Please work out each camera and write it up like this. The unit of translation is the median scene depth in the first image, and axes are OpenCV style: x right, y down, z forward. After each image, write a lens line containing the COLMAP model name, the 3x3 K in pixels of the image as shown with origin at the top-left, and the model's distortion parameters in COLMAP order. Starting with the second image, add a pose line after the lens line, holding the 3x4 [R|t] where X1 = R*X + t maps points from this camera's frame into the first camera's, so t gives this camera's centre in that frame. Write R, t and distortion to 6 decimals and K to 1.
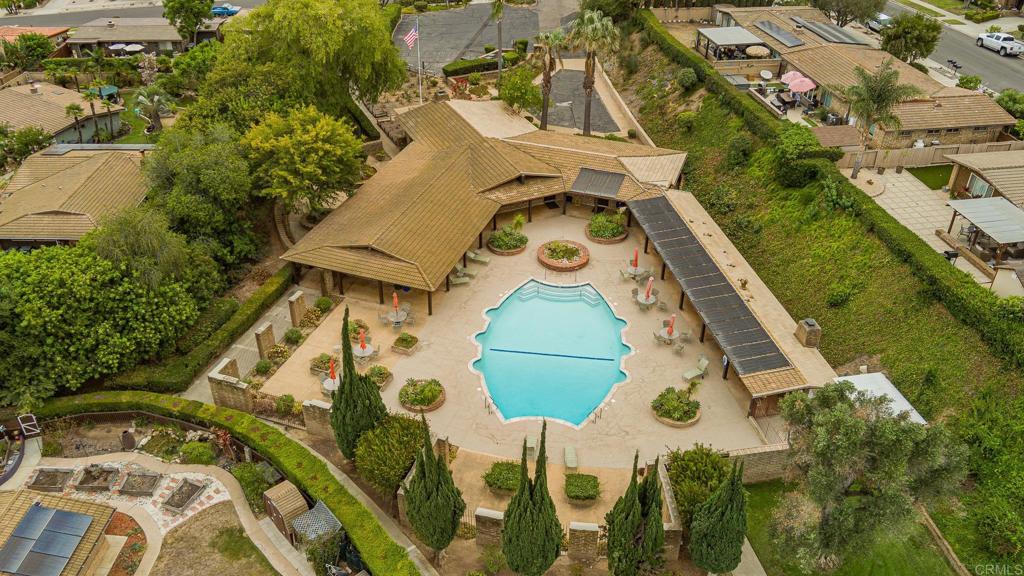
lens RADIAL K [[822.9, 0, 512.0], [0, 822.9, 286.9], [0, 0, 1]] dist [-0.048396, 0.001209]
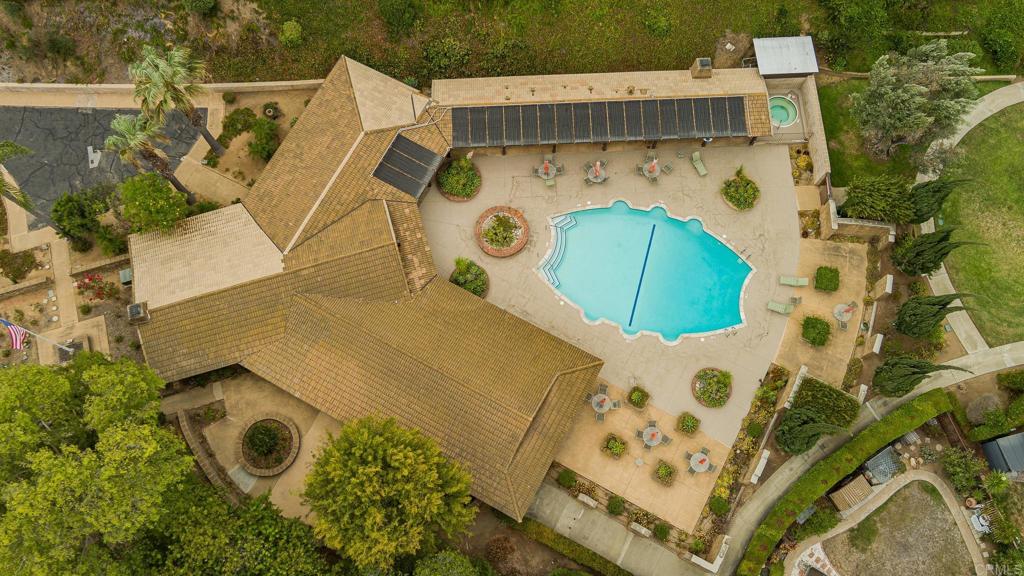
lens RADIAL K [[822.9, 0, 511.8], [0, 822.9, 291.1], [0, 0, 1]] dist [-0.048396, 0.001209]
pose [[0.151438, -0.944344, 0.292031, -0.370862], [0.563772, 0.325190, 0.759218, -0.972477], [-0.811928, 0.049664, 0.581641, 0.564737]]
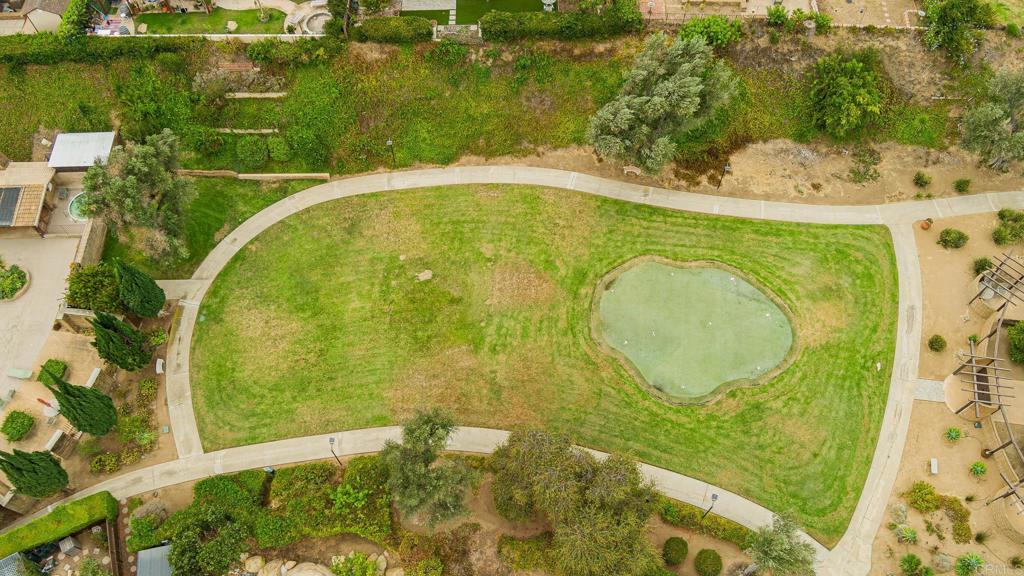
lens RADIAL K [[822.9, 0, 510.5], [0, 822.9, 289.0], [0, 0, 1]] dist [-0.048396, 0.001209]
pose [[0.179477, -0.869910, 0.459396, -0.232347], [0.549942, 0.475917, 0.686343, -0.269136], [-0.815691, 0.129459, 0.563816, -0.298980]]
